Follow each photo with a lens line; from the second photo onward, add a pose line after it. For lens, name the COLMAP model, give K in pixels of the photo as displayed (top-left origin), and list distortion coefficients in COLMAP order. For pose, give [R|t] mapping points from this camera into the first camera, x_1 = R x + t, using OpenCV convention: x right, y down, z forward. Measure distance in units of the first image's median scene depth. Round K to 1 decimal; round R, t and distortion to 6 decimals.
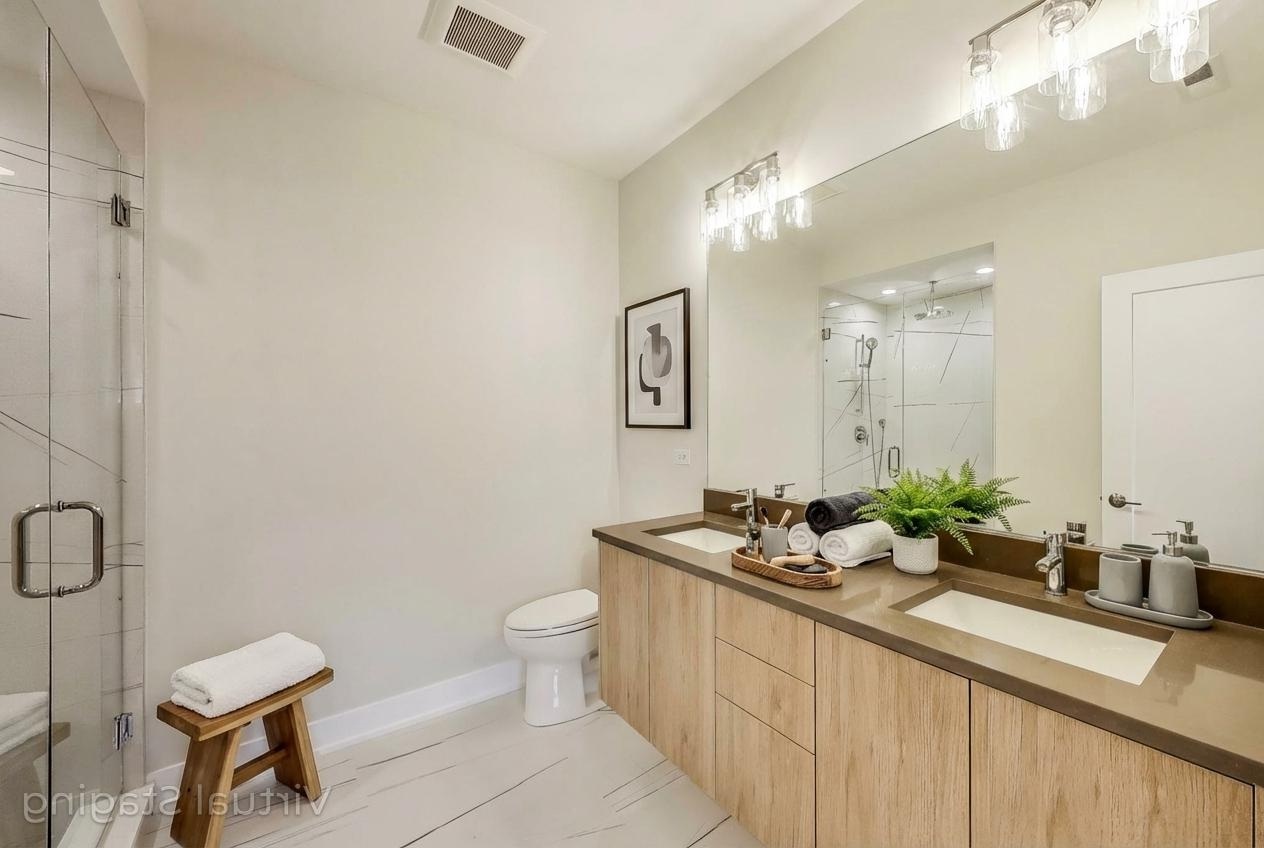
lens RADIAL K [[494.8, 0, 637.4], [0, 494.8, 417.7], [0, 0, 1]] dist [0.002249, -0.000053]
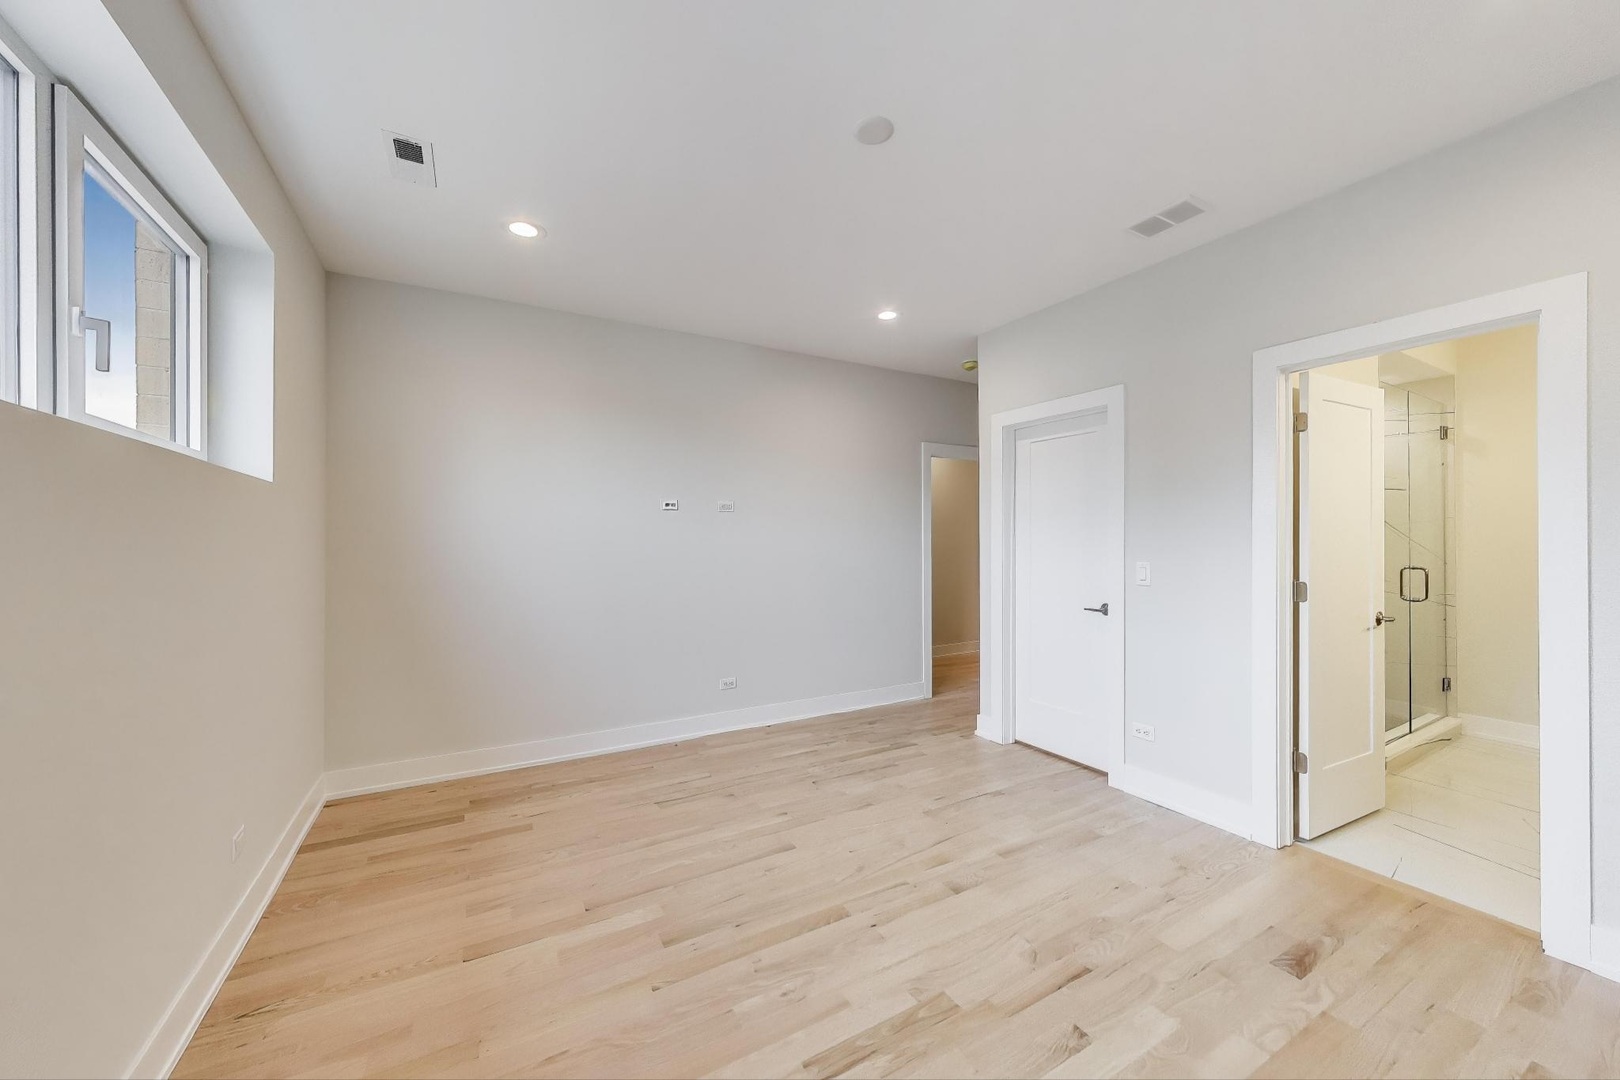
lens RADIAL K [[634.2, 0, 815.9], [0, 634.2, 535.1], [0, 0, 1]] dist [0.002249, -0.000053]
pose [[-0.081465, -0.000374, -0.996676, 1.764154], [0.004168, 0.999991, -0.000716, 0.001011], [0.996667, -0.004213, -0.081463, -1.356251]]
